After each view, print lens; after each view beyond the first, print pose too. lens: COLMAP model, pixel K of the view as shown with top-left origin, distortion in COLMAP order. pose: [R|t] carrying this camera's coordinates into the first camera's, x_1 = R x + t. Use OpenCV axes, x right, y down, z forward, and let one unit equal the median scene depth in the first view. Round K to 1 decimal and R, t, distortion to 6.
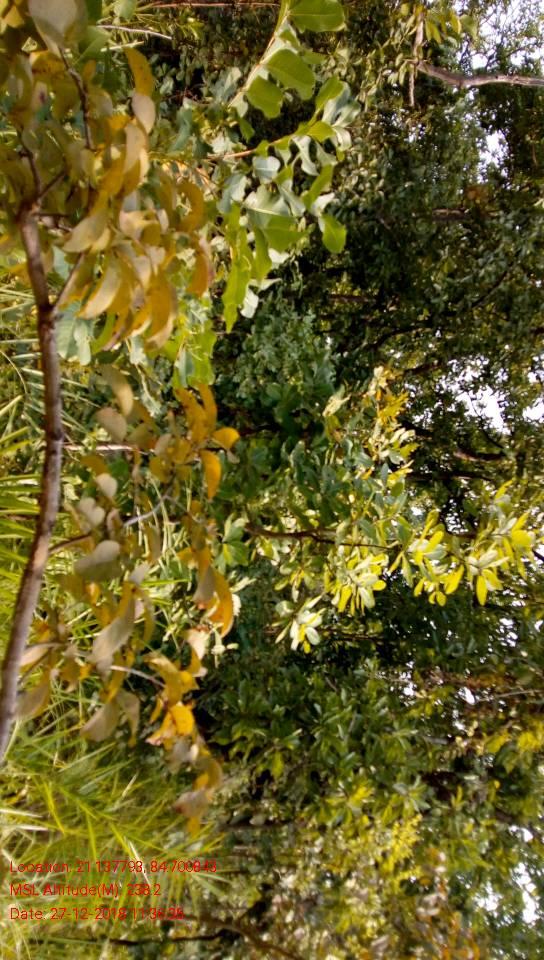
lens RADIAL K [[837.6, 0, 271.0], [0, 837.6, 478.6], [0, 0, 1]] dist [-0.000385, -0.089580]
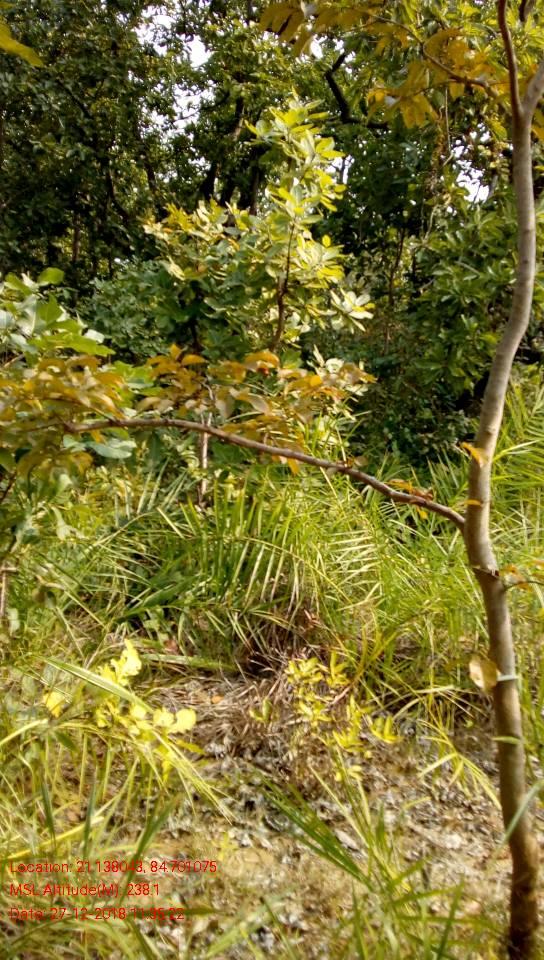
lens RADIAL K [[837.6, 0, 272.1], [0, 837.6, 478.3], [0, 0, 1]] dist [-0.000385, -0.089580]
pose [[0.054026, -0.982951, -0.175751, 0.001609], [0.998391, 0.050141, 0.026474, 0.031141], [-0.017210, -0.176899, 0.984079, -0.210540]]
